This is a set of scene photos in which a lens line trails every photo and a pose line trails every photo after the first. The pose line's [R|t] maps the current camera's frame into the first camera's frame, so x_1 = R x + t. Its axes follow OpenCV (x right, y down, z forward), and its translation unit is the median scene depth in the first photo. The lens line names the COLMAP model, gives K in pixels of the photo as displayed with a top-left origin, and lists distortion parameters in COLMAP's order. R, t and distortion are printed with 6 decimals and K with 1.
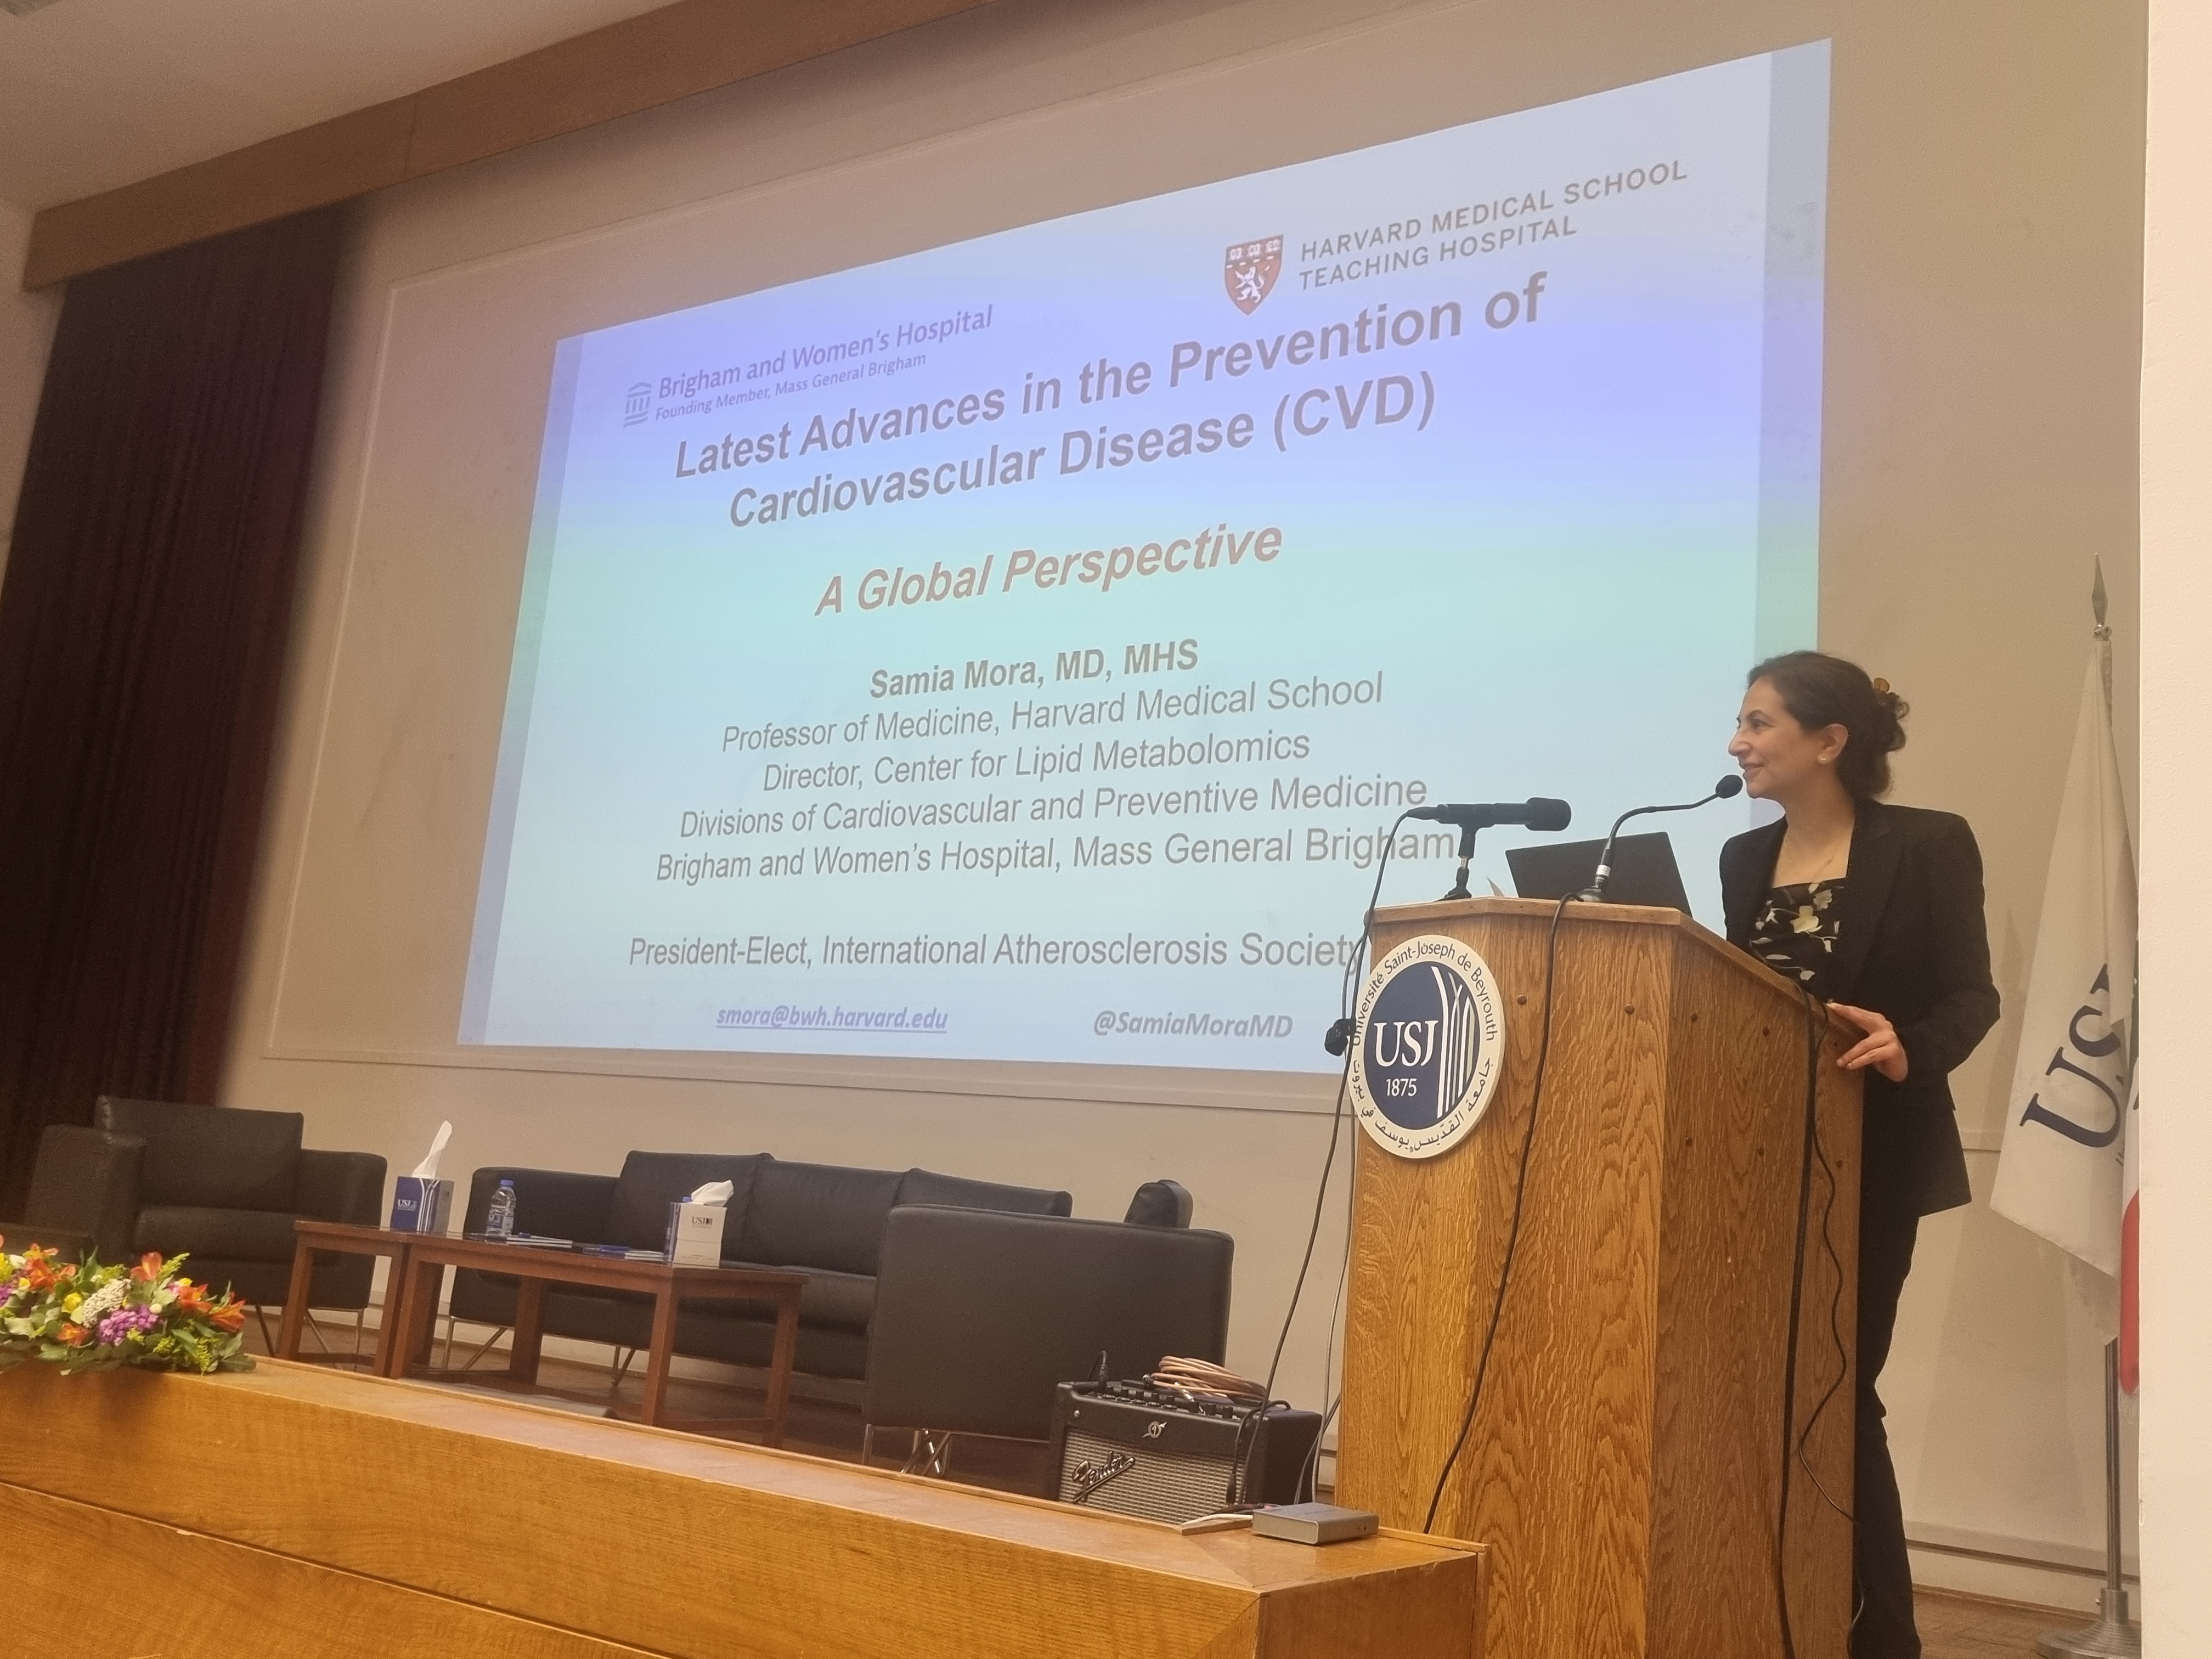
lens RADIAL K [[2264.5, 0, 1106.0], [0, 2264.5, 829.5], [0, 0, 1]] dist [0.044160, -0.021067]
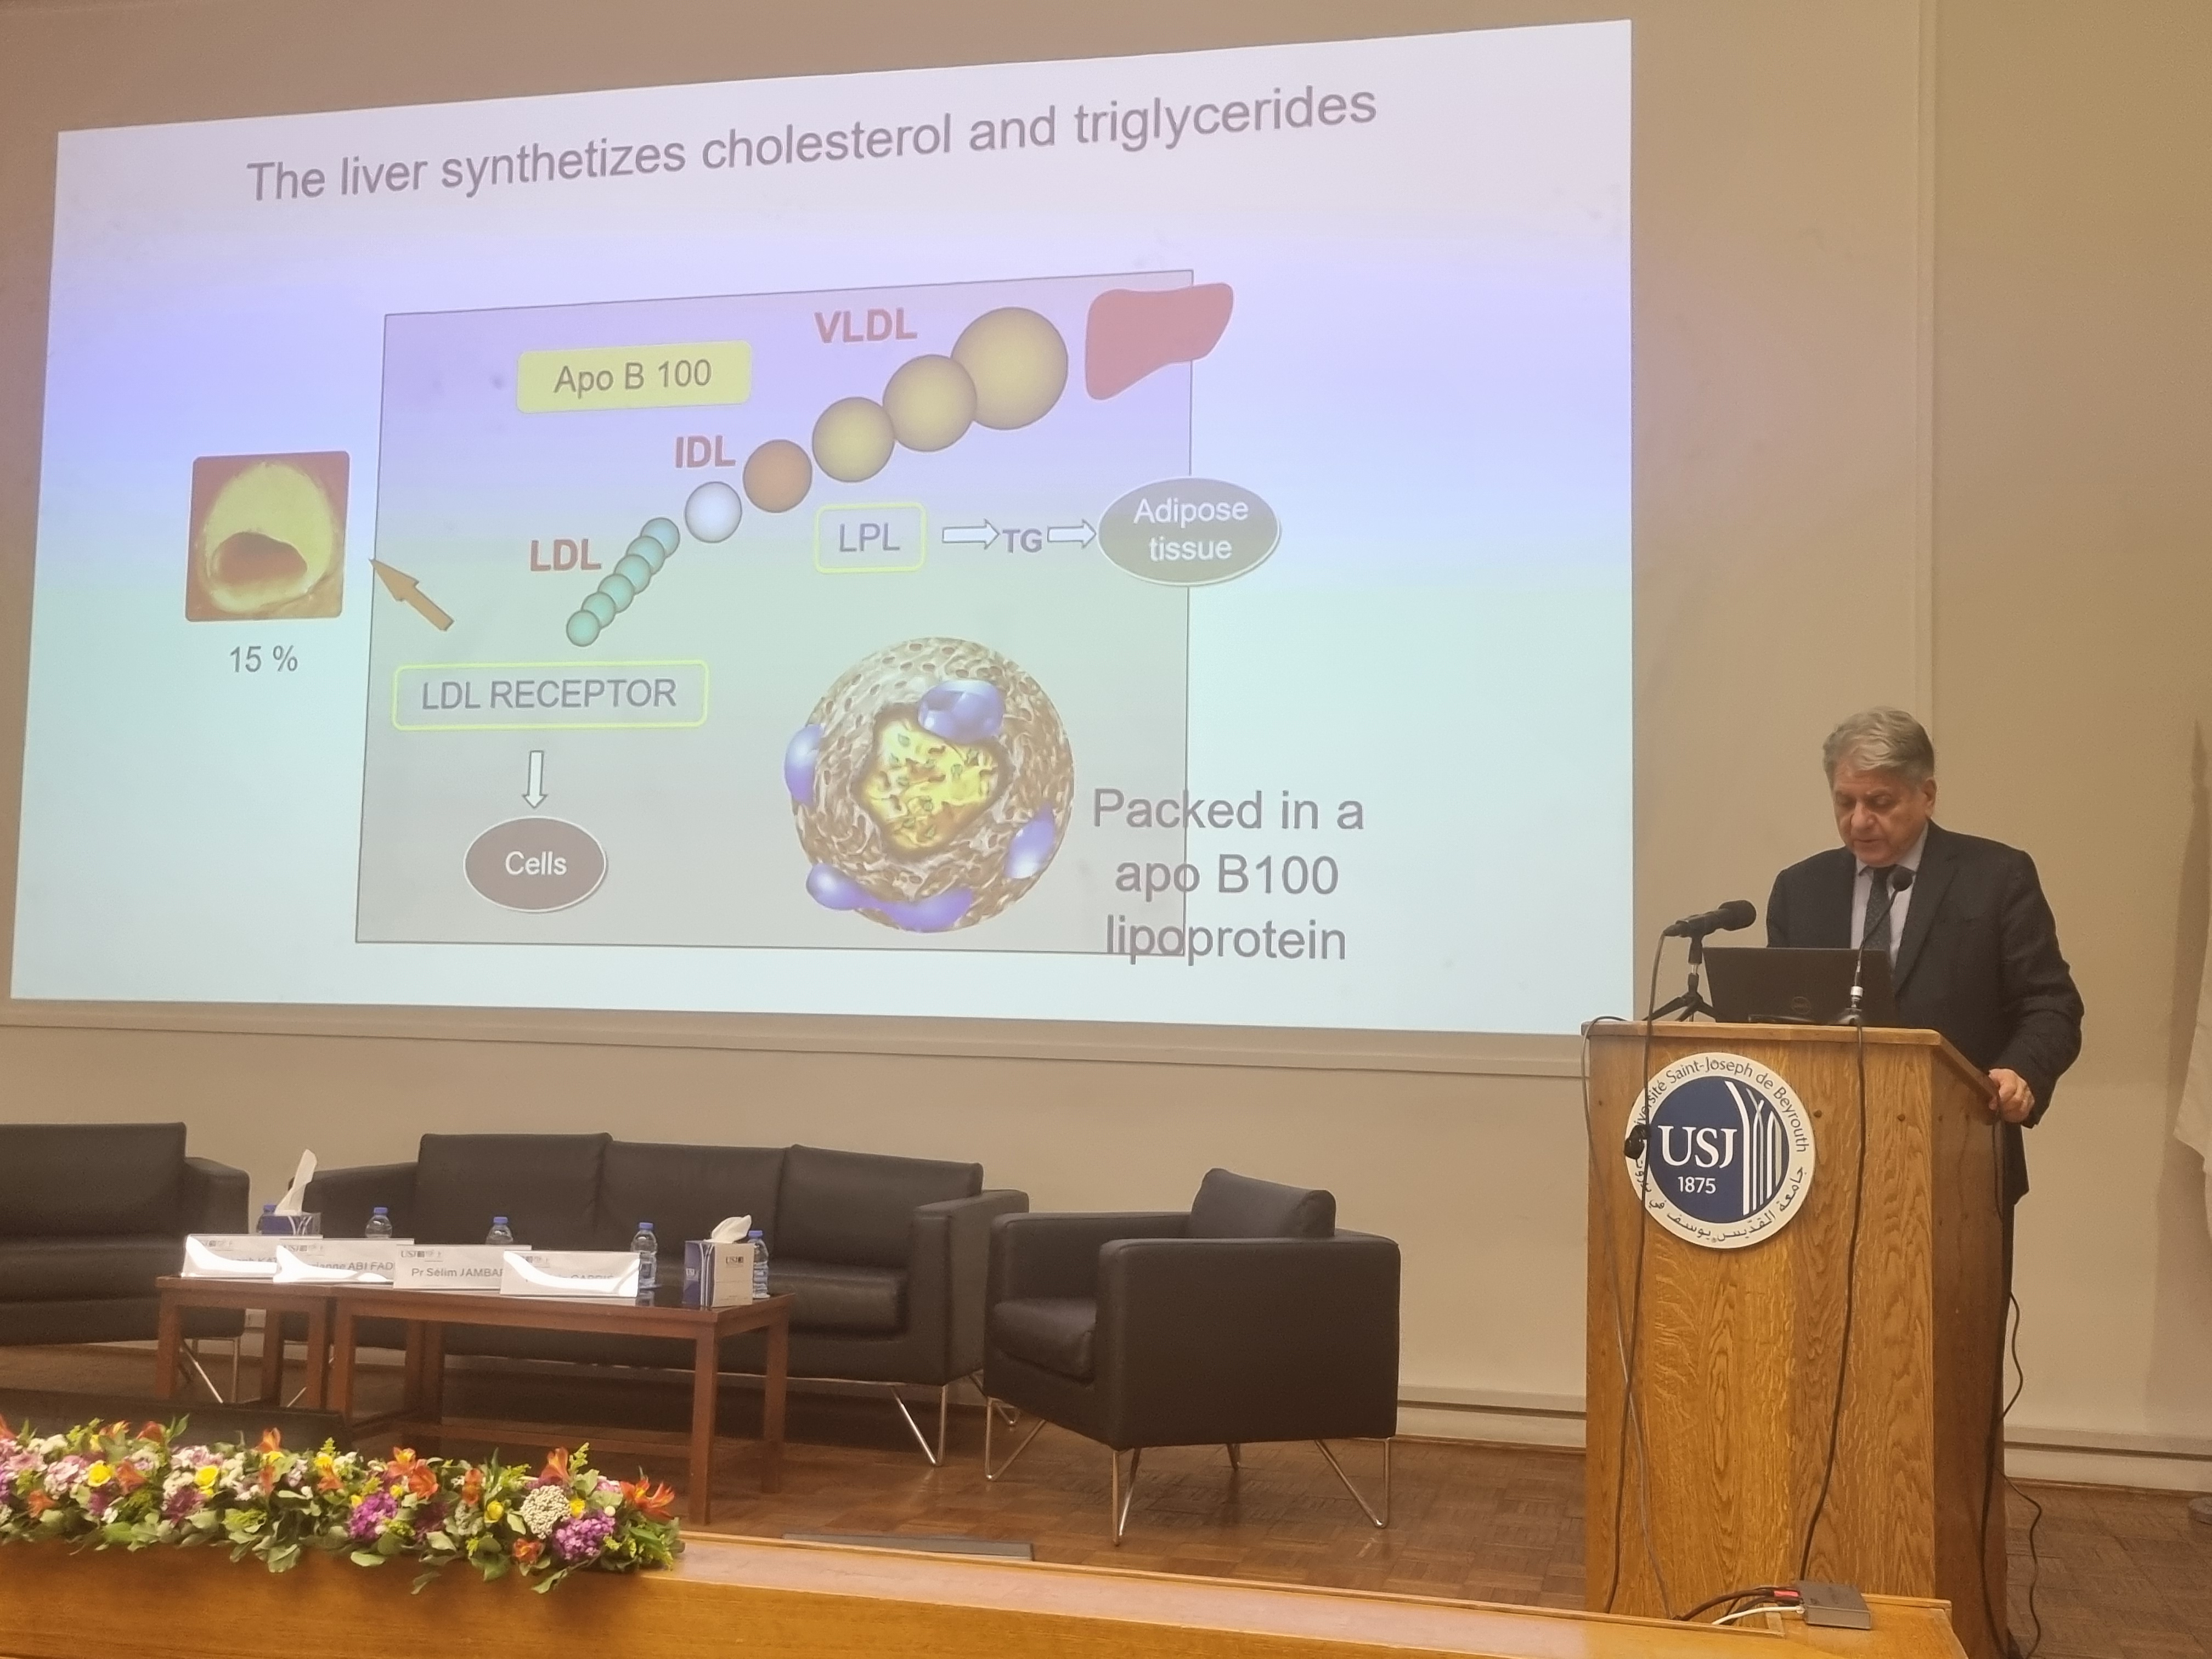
lens RADIAL K [[2547.8, 0, 1140.7], [0, 2547.8, 851.3], [0, 0, 1]] dist [0.050505, -0.021867]
pose [[0.931053, -0.042083, 0.362448, -0.612861], [-0.007012, 0.991080, 0.133086, -0.231443], [-0.364816, -0.126452, 0.922453, -0.075687]]
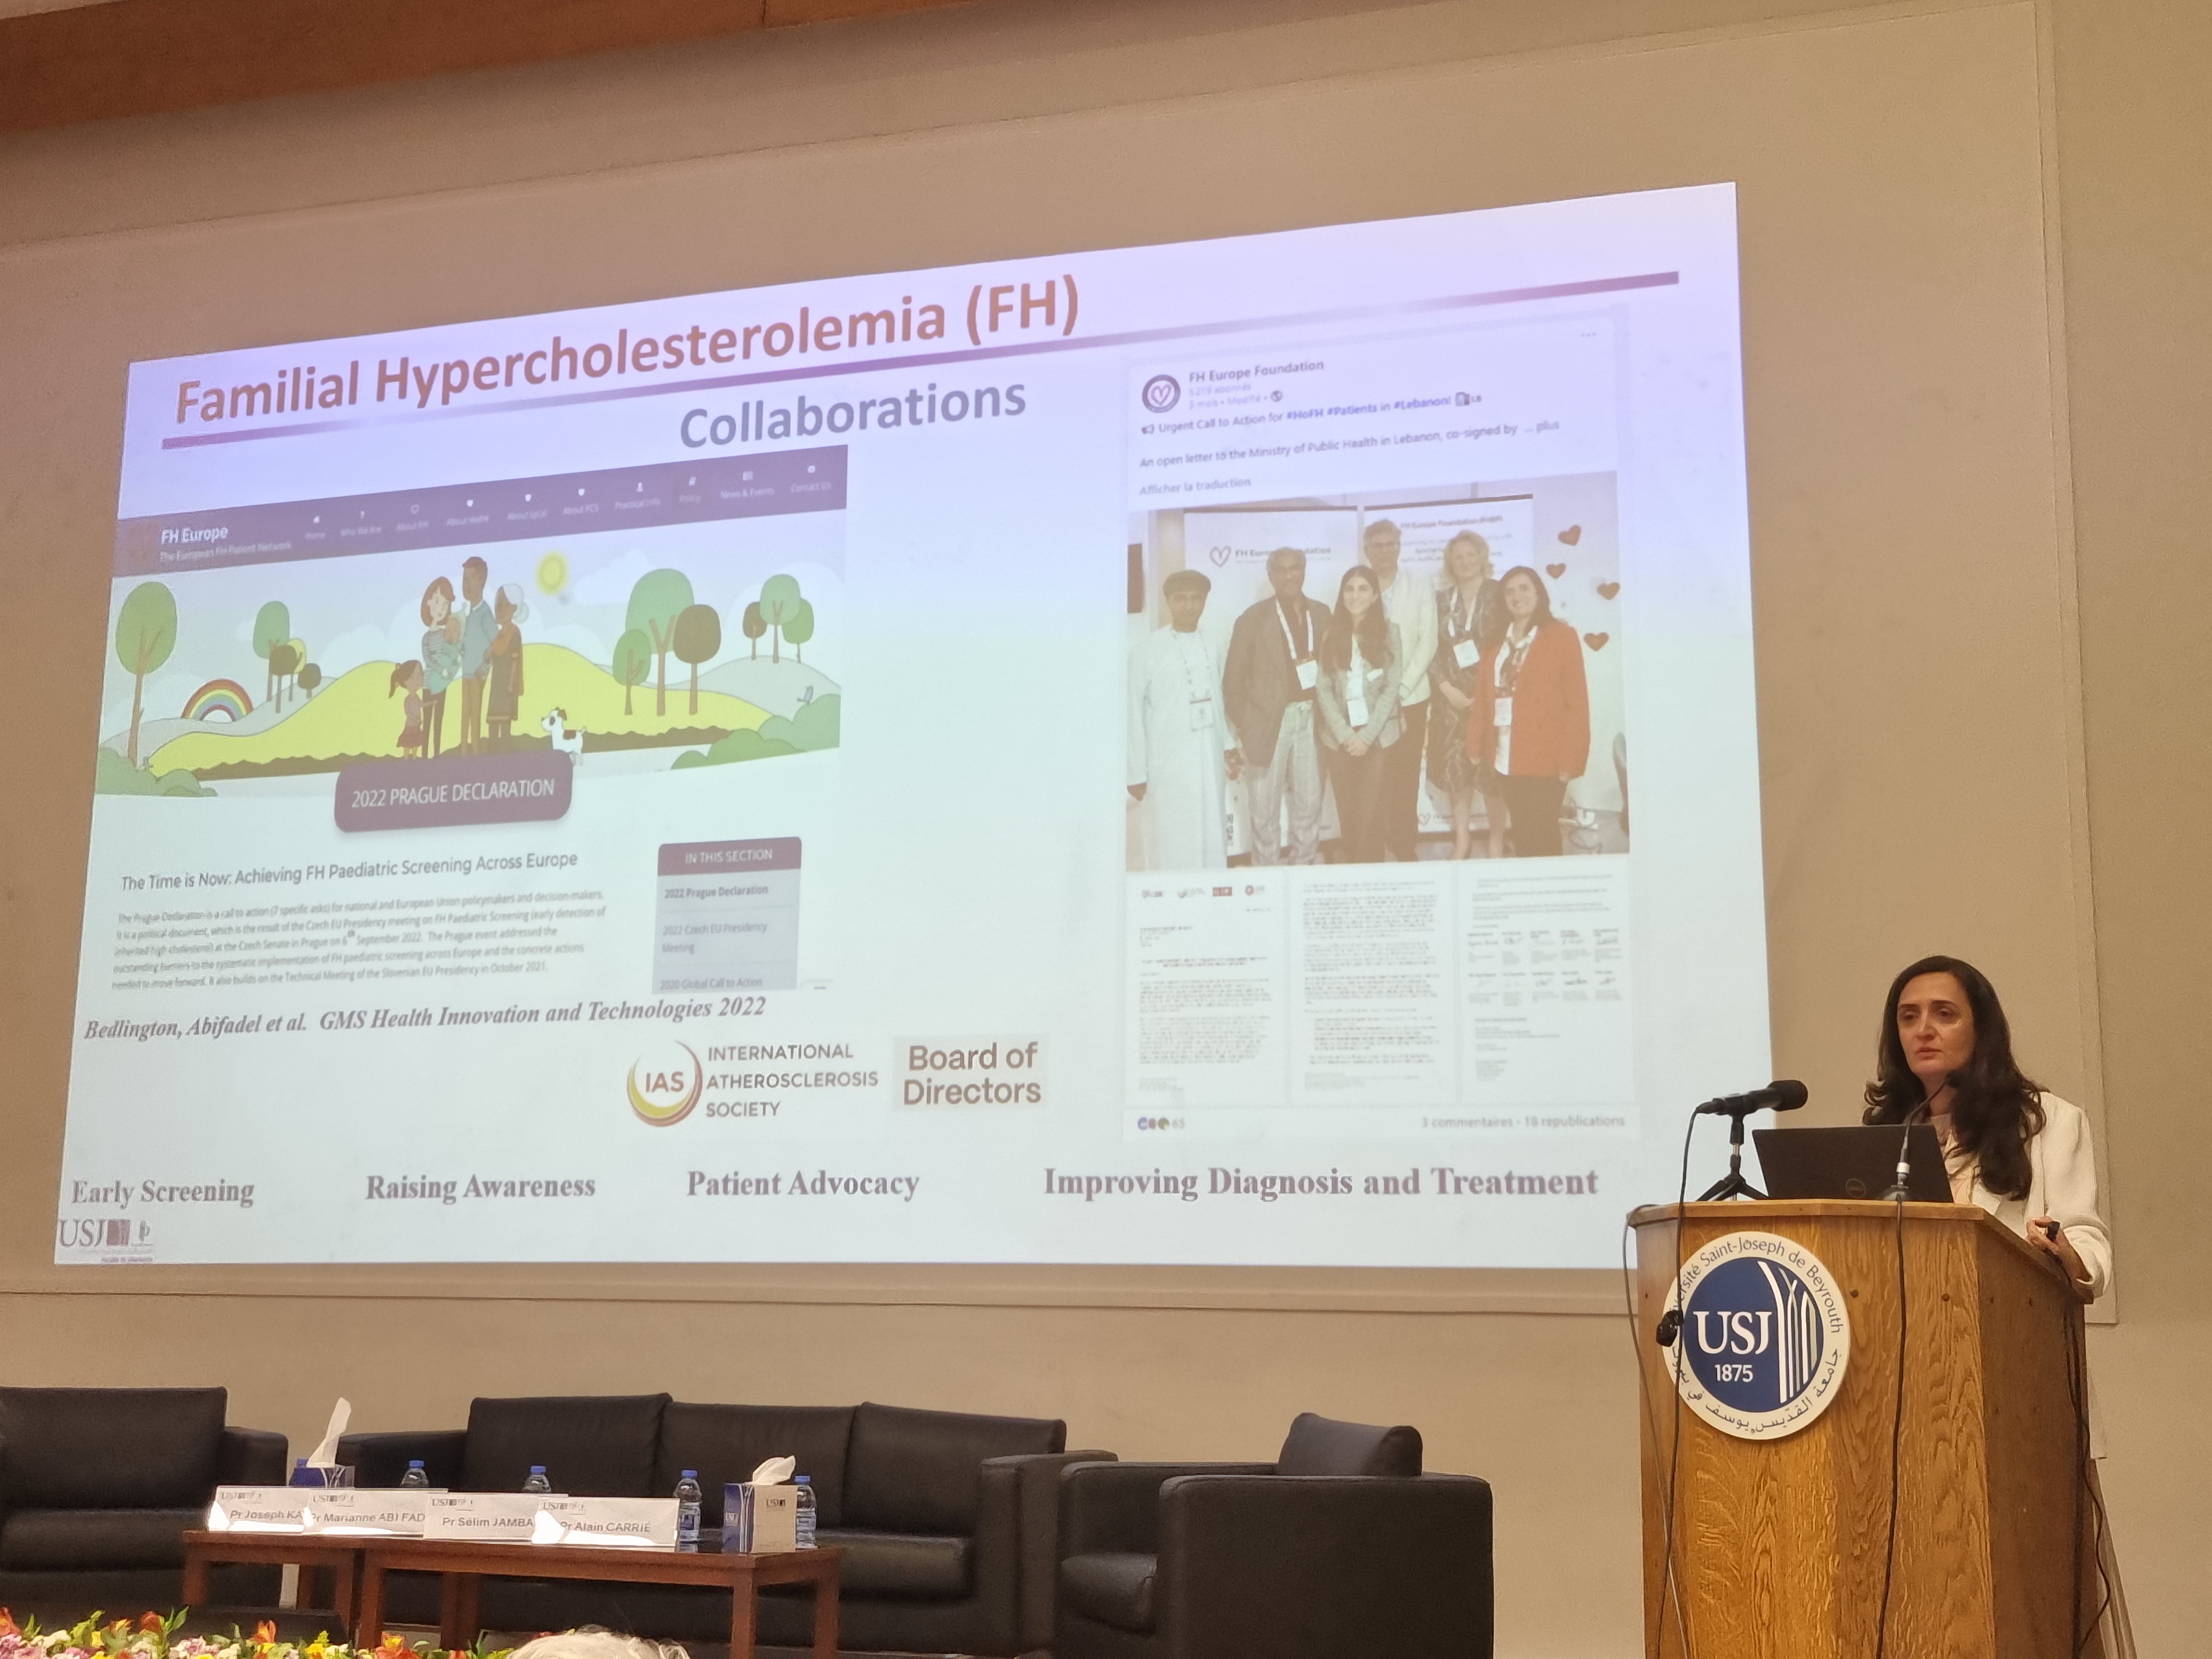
lens RADIAL K [[3031.0, 0, 1133.8], [0, 3031.0, 768.0], [0, 0, 1]] dist [0.040876, -0.005832]
pose [[0.958223, -0.020536, 0.285285, -0.577406], [0.020032, 0.999788, 0.004684, -0.197108], [-0.285321, 0.001226, 0.958431, -0.337144]]
